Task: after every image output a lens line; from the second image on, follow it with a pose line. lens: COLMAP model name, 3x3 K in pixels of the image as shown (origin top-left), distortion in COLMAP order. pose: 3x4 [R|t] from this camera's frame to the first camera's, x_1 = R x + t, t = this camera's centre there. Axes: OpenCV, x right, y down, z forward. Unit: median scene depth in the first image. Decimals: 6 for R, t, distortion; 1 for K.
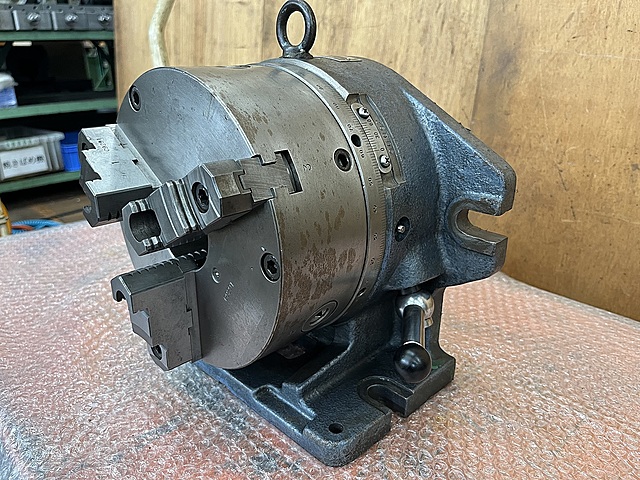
lens RADIAL K [[502.7, 0, 320.0], [0, 502.7, 240.0], [0, 0, 1]] dist [0.061099, -0.120316]
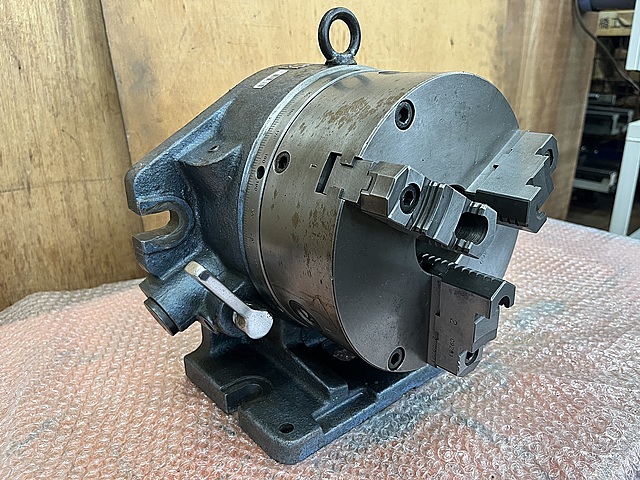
lens RADIAL K [[502.7, 0, 320.0], [0, 502.7, 240.0], [0, 0, 1]] dist [0.061099, -0.120316]
pose [[0.090409, -0.346873, 0.933545, -0.666828], [0.373374, 0.880818, 0.291122, -0.213054], [-0.923265, 0.322241, 0.209147, 0.552721]]
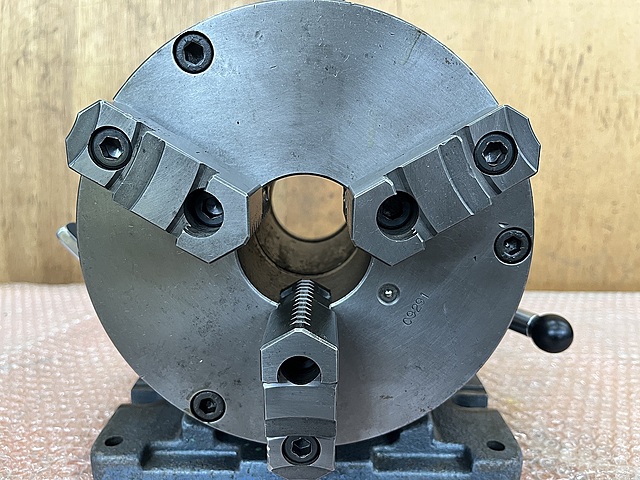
lens RADIAL K [[502.7, 0, 320.0], [0, 502.7, 240.0], [0, 0, 1]] dist [0.061099, -0.120316]
pose [[0.714813, -0.146178, 0.683867, -0.383870], [0.246496, 0.967813, -0.050779, 0.004112], [-0.654432, 0.204868, 0.727838, 0.271429]]
